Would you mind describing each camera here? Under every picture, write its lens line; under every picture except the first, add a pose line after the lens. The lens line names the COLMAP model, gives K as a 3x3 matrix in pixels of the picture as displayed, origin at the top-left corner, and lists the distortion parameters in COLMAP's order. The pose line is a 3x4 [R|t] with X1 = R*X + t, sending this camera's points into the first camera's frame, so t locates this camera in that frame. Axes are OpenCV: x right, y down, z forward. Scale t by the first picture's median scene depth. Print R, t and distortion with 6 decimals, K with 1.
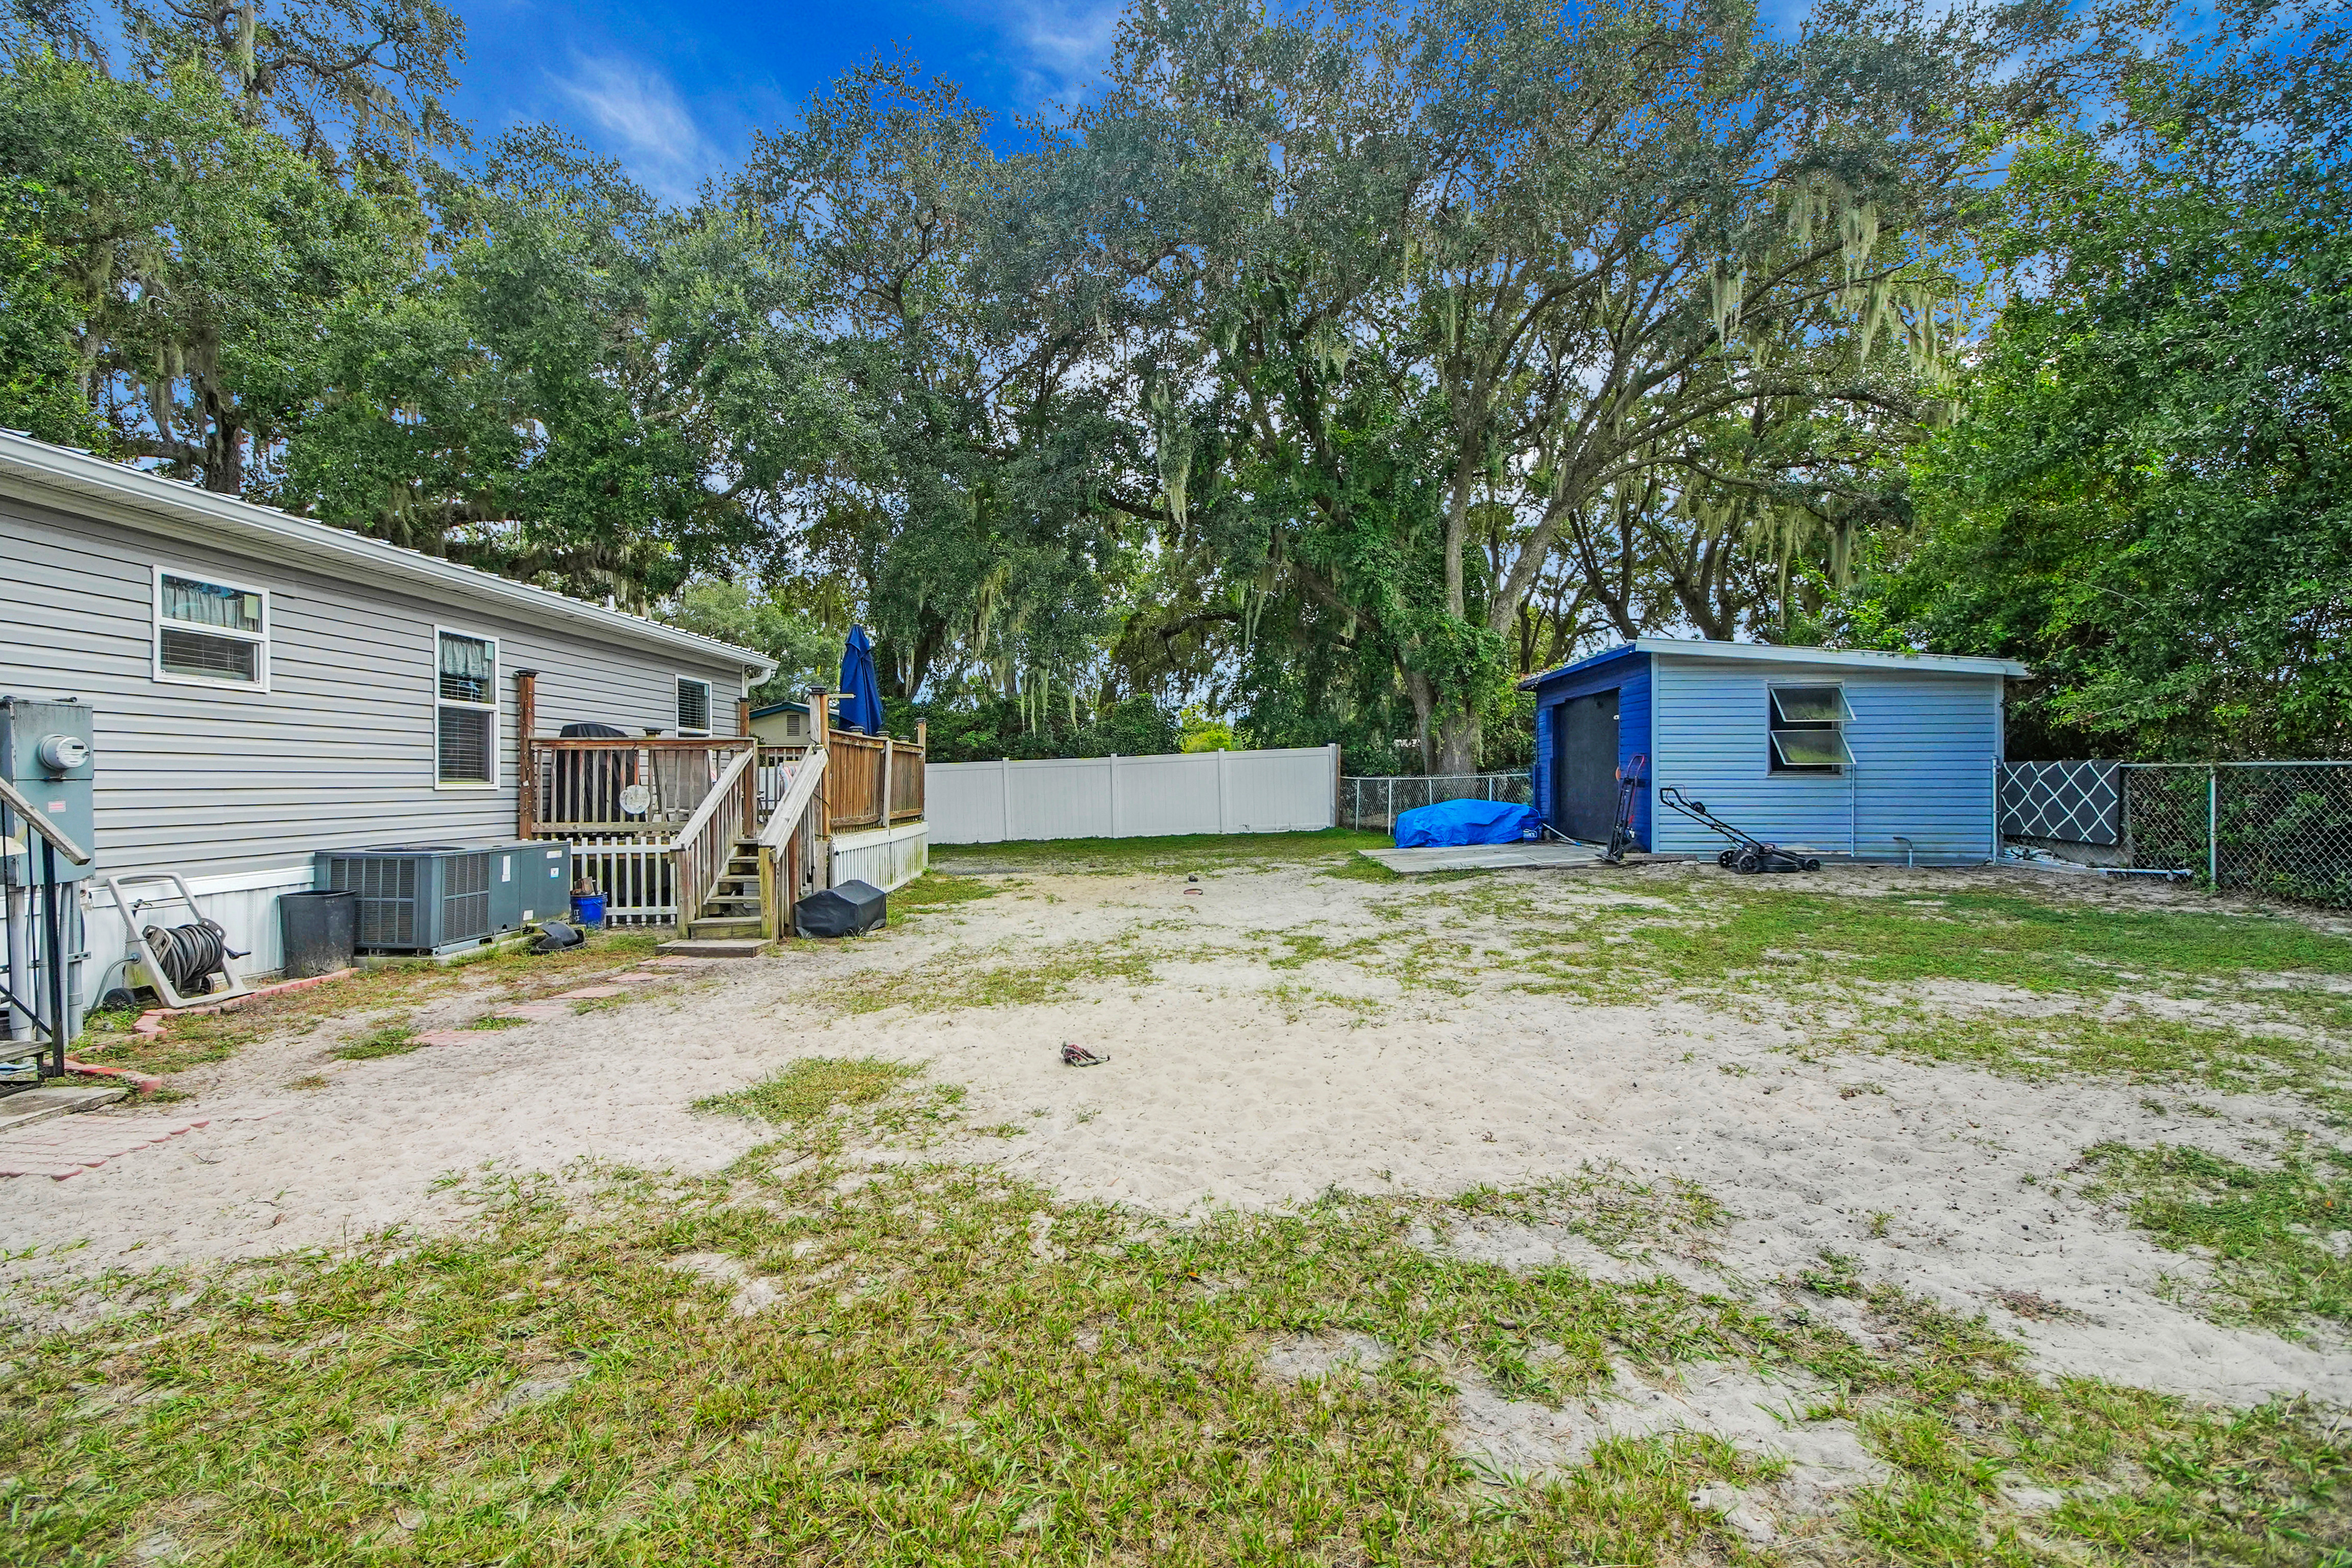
lens RADIAL K [[1047.7, 0, 1160.5], [0, 1047.7, 785.1], [0, 0, 1]] dist [0.026220, -0.000366]
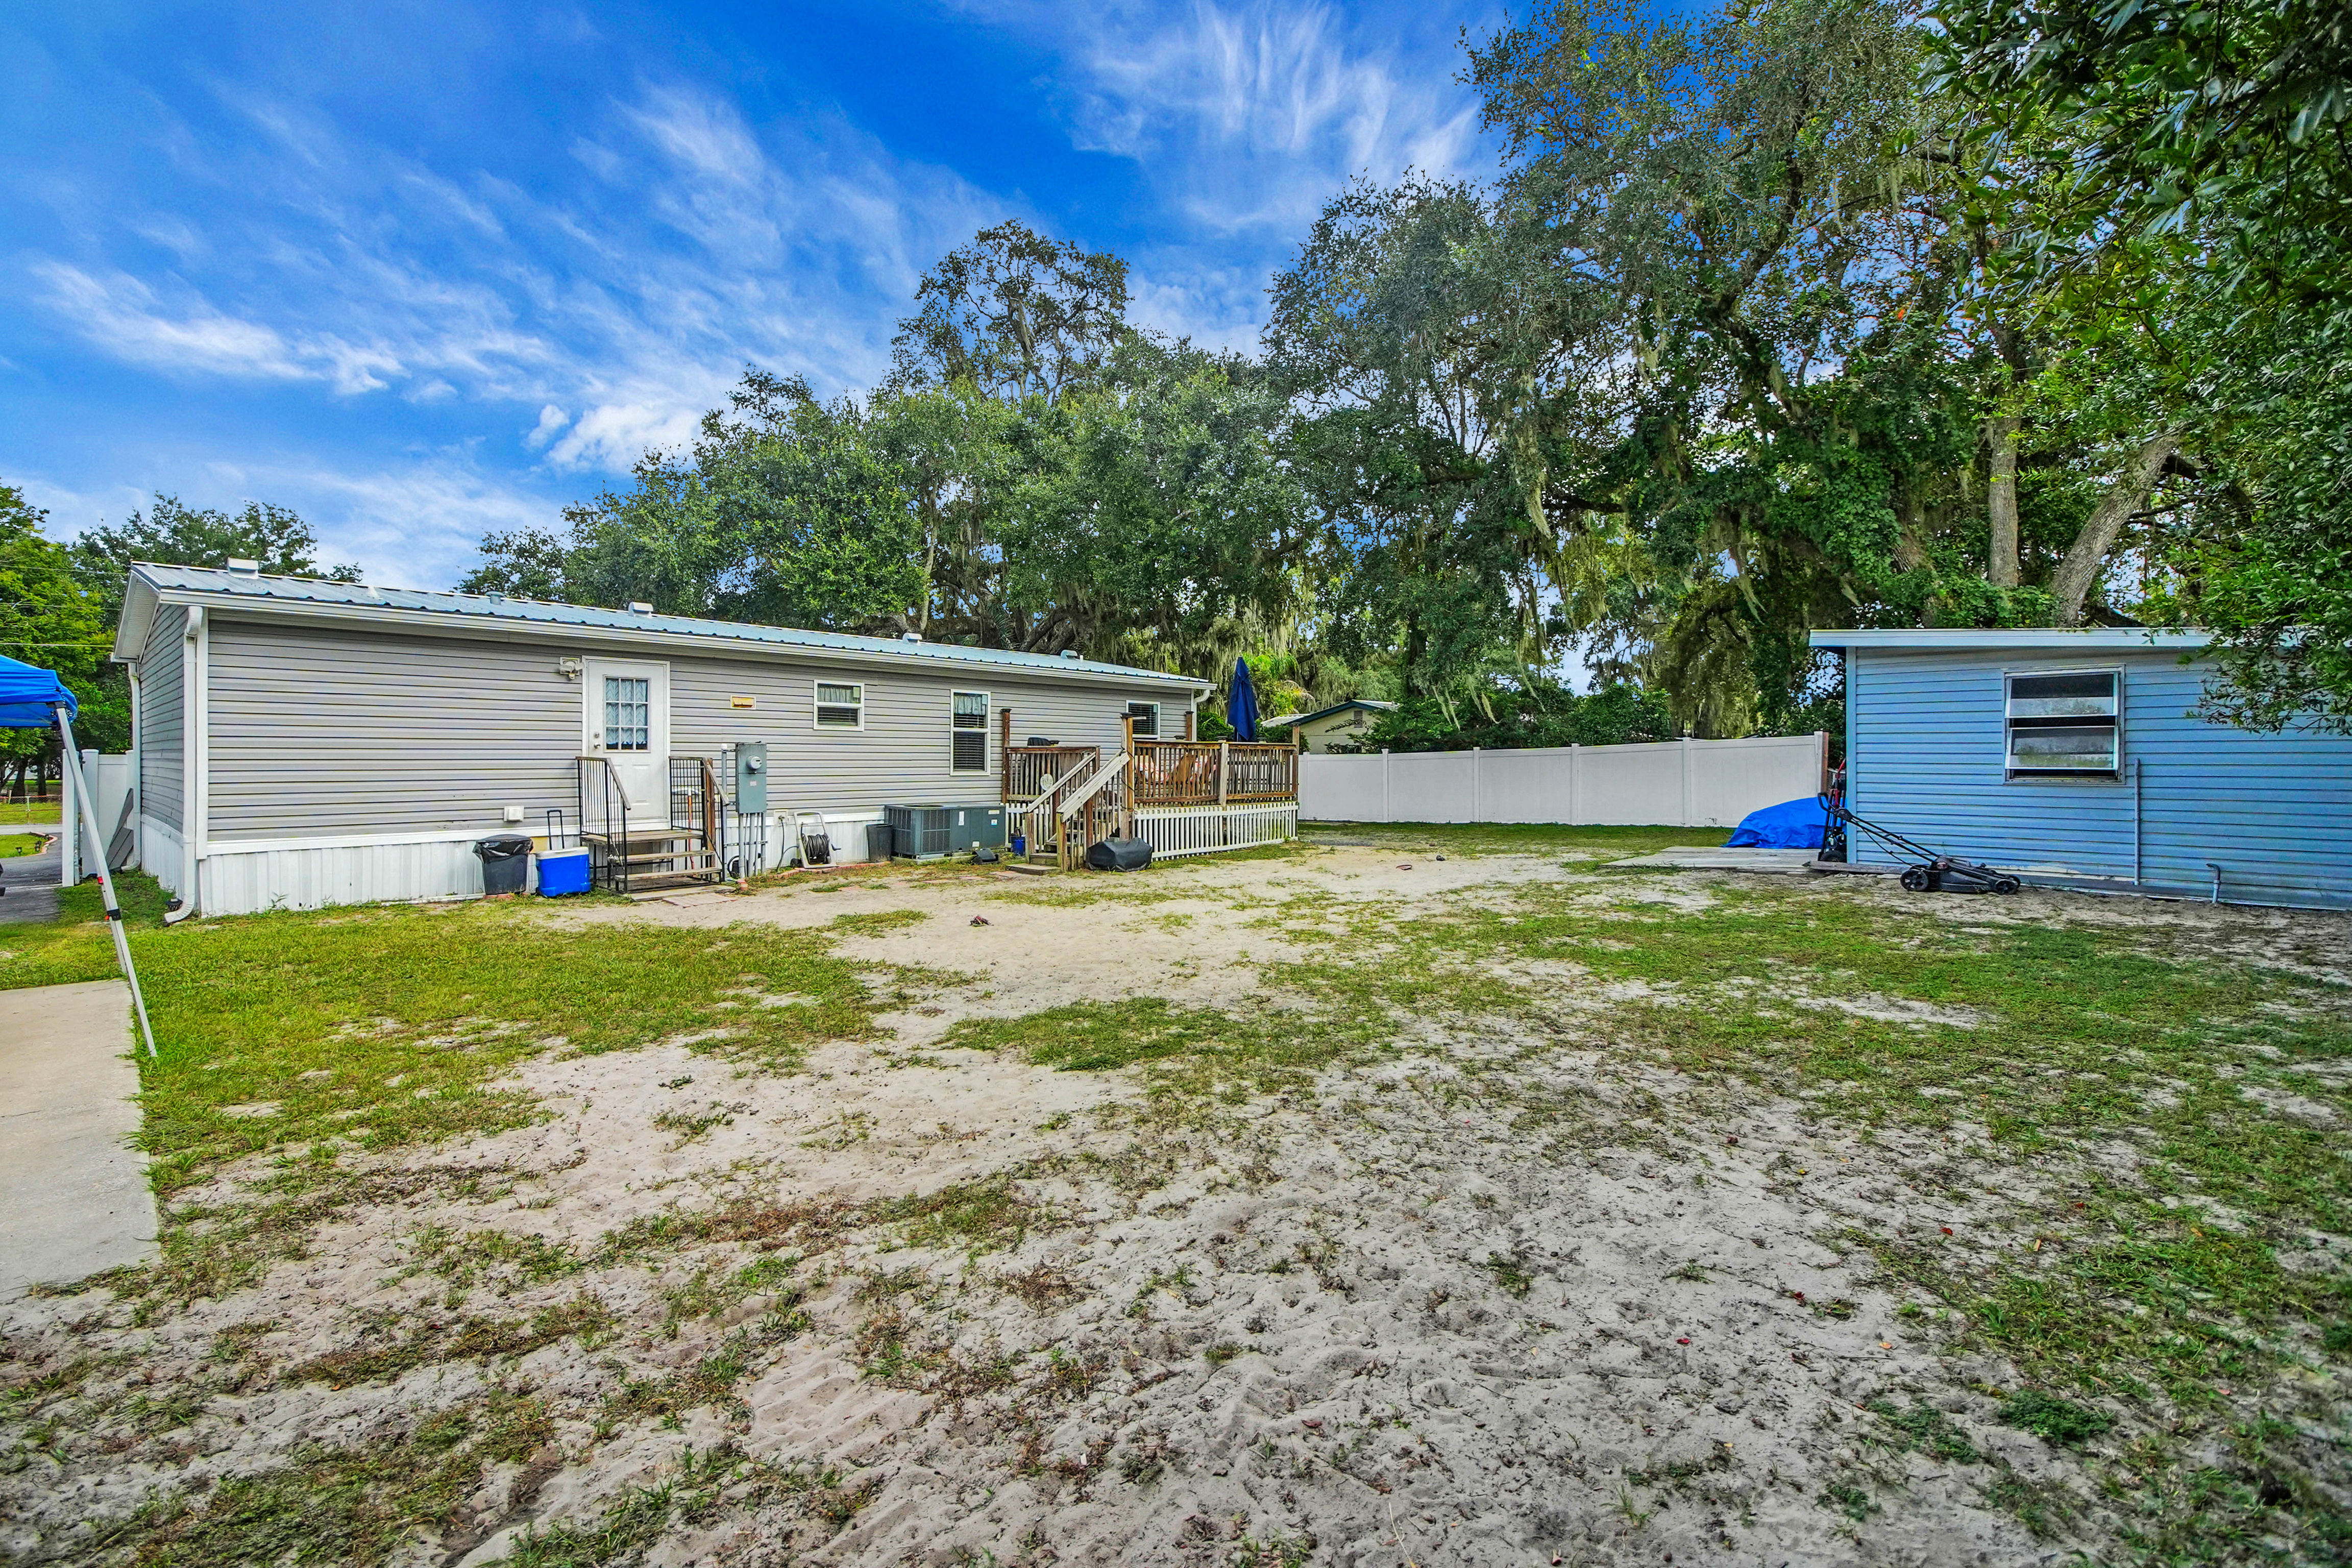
lens RADIAL K [[969.1, 0, 1122.5], [0, 969.1, 777.0], [0, 0, 1]] dist [0.001176, -0.000119]
pose [[0.727893, 0.017465, -0.685468, 0.589151], [-0.007053, 0.999813, 0.017985, -0.021331], [0.685654, -0.008256, 0.727881, -0.047267]]
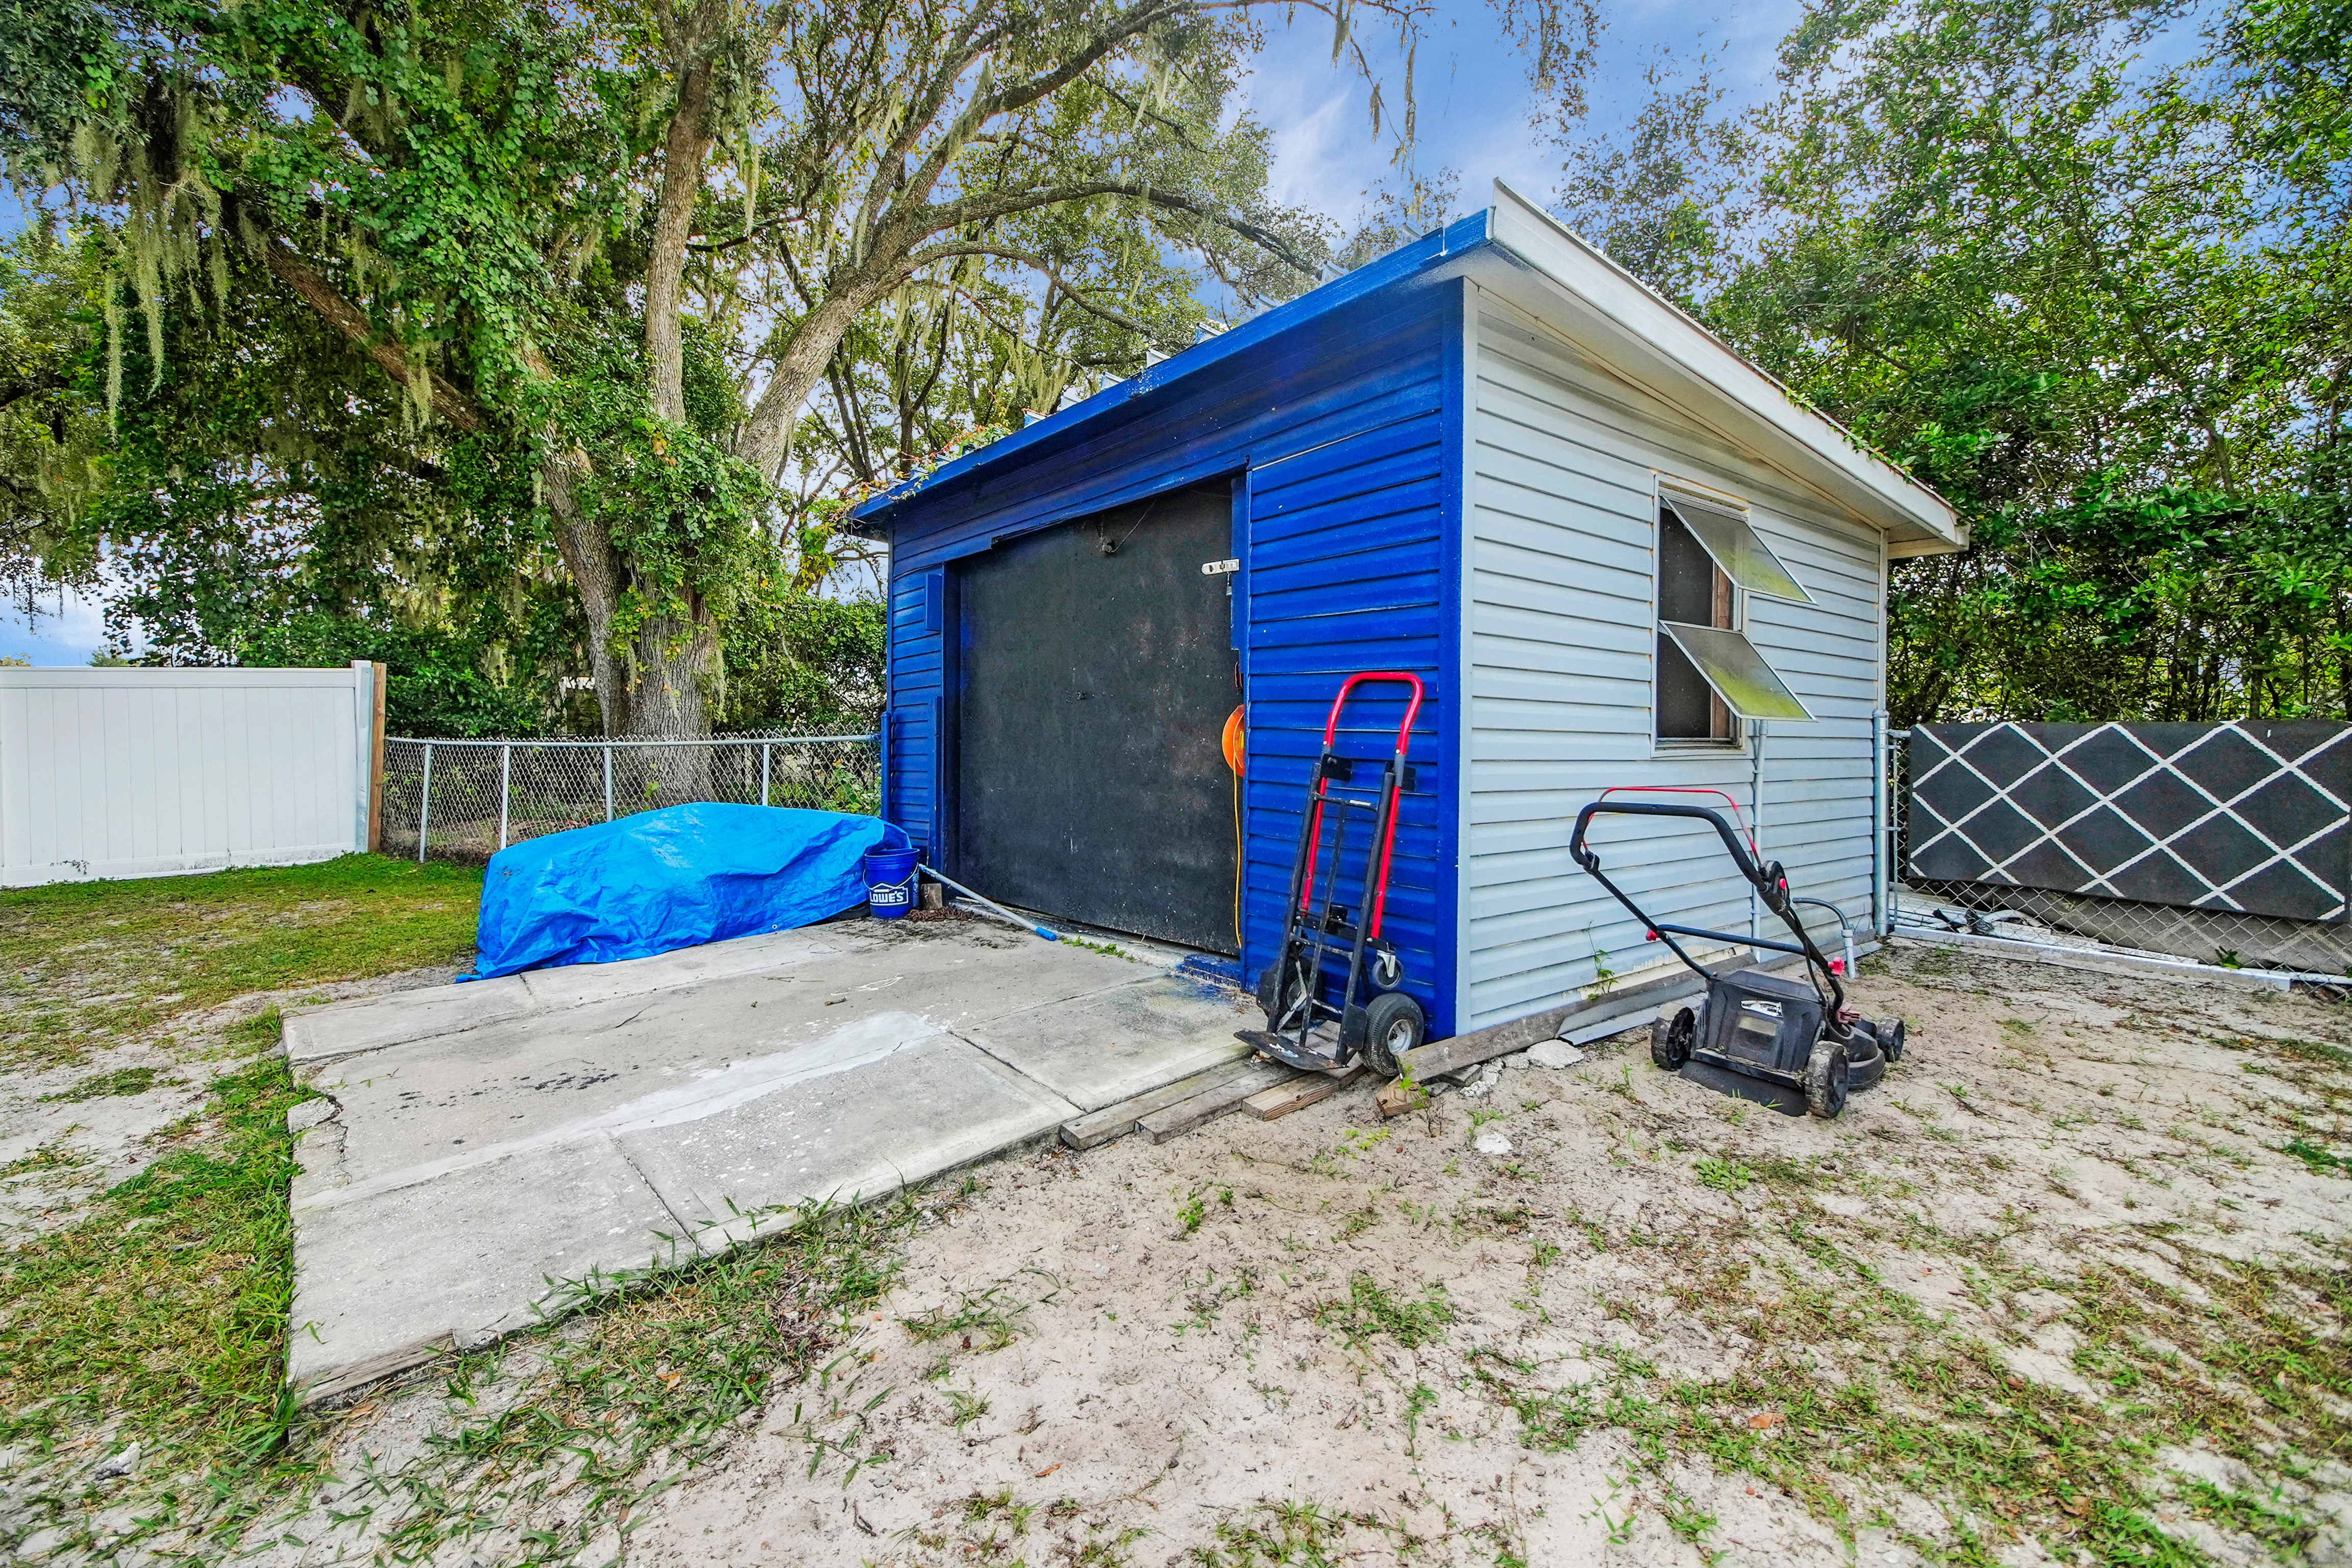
lens RADIAL K [[1041.0, 0, 1181.0], [0, 1041.0, 751.0], [0, 0, 1]] dist [0.016352, -0.000187]
pose [[0.740501, 0.003478, 0.672047, 0.231736], [-0.005078, 0.999987, 0.000420, -0.007846], [-0.672036, -0.003724, 0.740509, 0.850944]]
